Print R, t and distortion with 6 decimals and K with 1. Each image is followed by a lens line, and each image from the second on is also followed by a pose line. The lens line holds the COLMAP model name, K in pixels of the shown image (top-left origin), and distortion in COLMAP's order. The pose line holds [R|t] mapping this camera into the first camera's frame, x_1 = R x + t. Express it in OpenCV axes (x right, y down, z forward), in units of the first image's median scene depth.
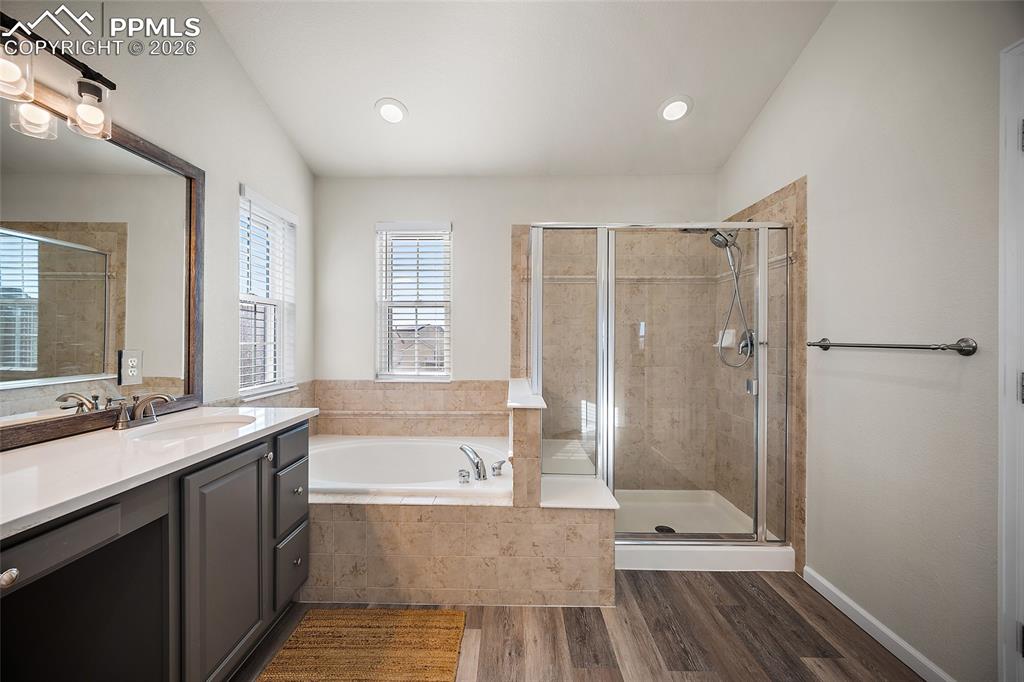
lens RADIAL K [[402.3, 0, 504.4], [0, 402.3, 339.4], [0, 0, 1]] dist [-0.001461, -0.000070]
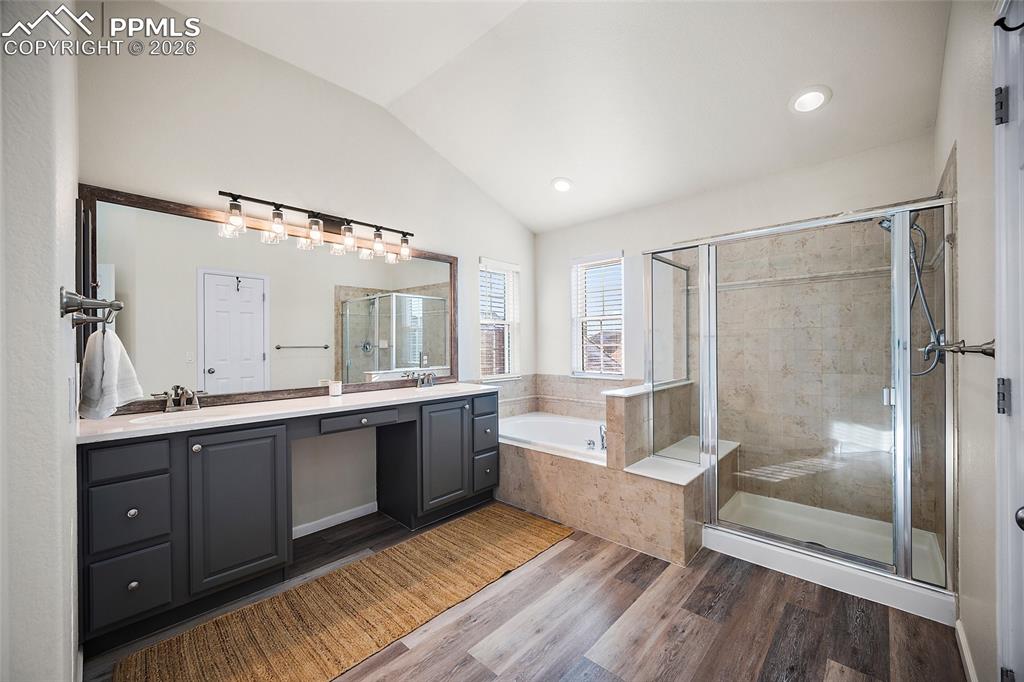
lens RADIAL K [[397.9, 0, 506.0], [0, 397.9, 345.8], [0, 0, 1]] dist [0.000654, 0.000049]
pose [[0.740716, -0.008736, -0.671762, 0.679202], [0.009836, 0.999949, -0.002158, 0.001587], [0.671746, -0.005009, 0.740764, -0.231789]]
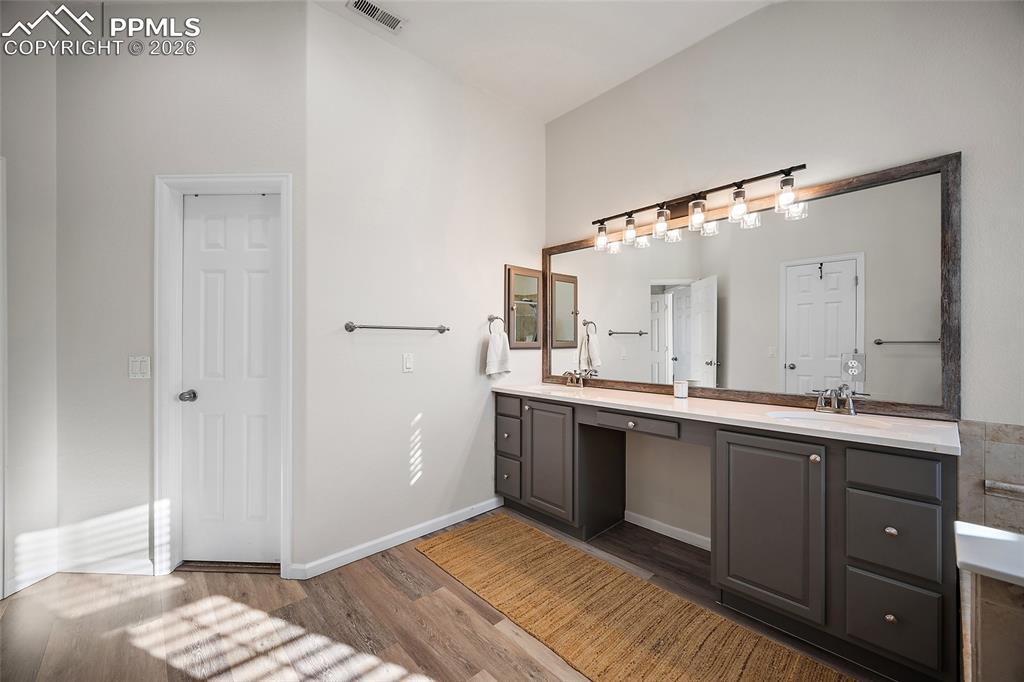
lens RADIAL K [[402.3, 0, 504.4], [0, 402.3, 339.4], [0, 0, 1]] dist [-0.001461, -0.000070]
pose [[-0.721720, -0.007304, -0.692147, 0.573027], [-0.002944, 0.999968, -0.007483, -0.003429], [0.692179, -0.003363, -0.721718, 0.960380]]
